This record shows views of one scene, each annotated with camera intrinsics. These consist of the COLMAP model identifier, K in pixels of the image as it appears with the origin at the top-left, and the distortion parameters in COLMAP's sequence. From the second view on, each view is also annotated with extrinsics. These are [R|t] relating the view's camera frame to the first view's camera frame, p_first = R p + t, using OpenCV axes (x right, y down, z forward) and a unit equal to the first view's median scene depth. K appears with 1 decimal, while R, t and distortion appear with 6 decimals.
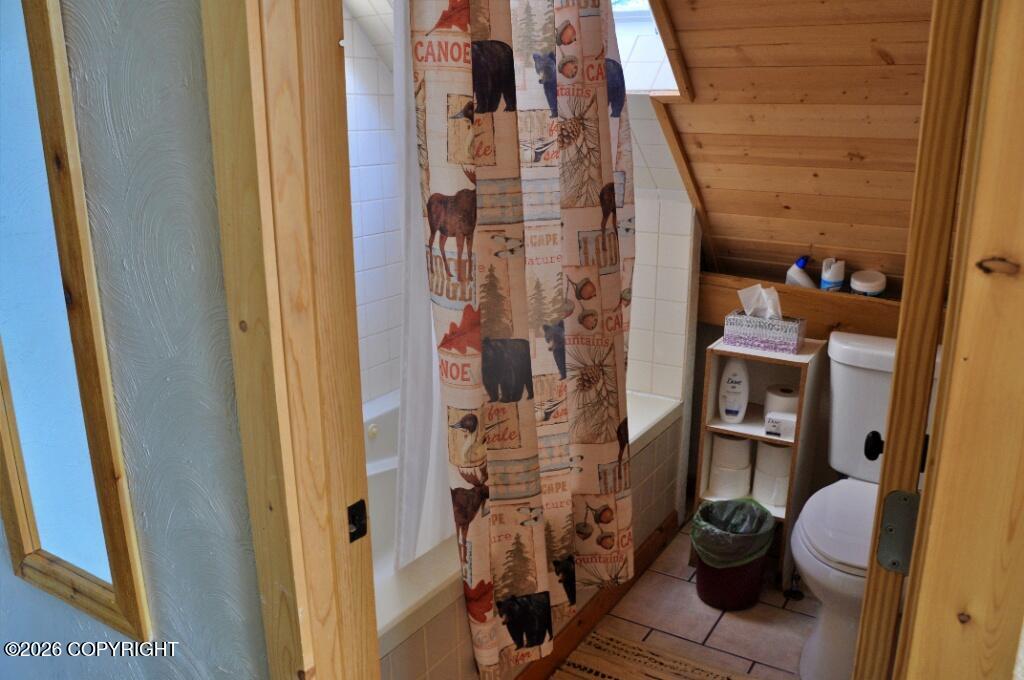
lens RADIAL K [[841.0, 0, 508.7], [0, 841.0, 349.2], [0, 0, 1]] dist [-0.133943, 0.121754]
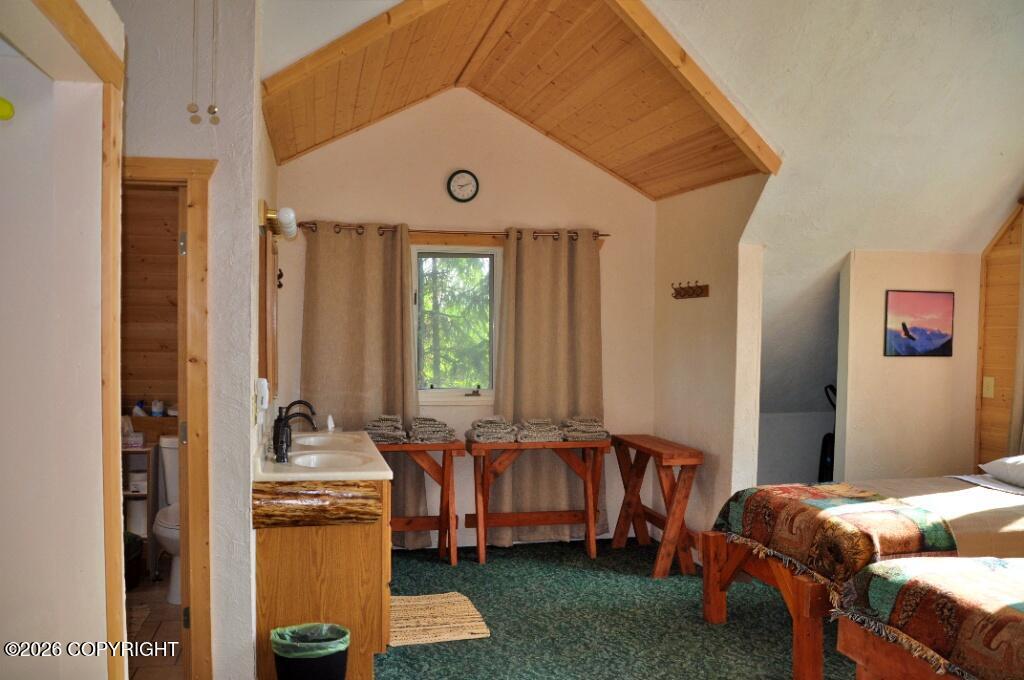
lens RADIAL K [[841.0, 0, 508.7], [0, 841.0, 349.2], [0, 0, 1]] dist [-0.133943, 0.121754]
pose [[0.707806, -0.013703, 0.706274, -0.458949], [0.185447, 0.968349, -0.167062, 0.302582], [-0.681631, 0.249224, 0.687944, -1.092642]]
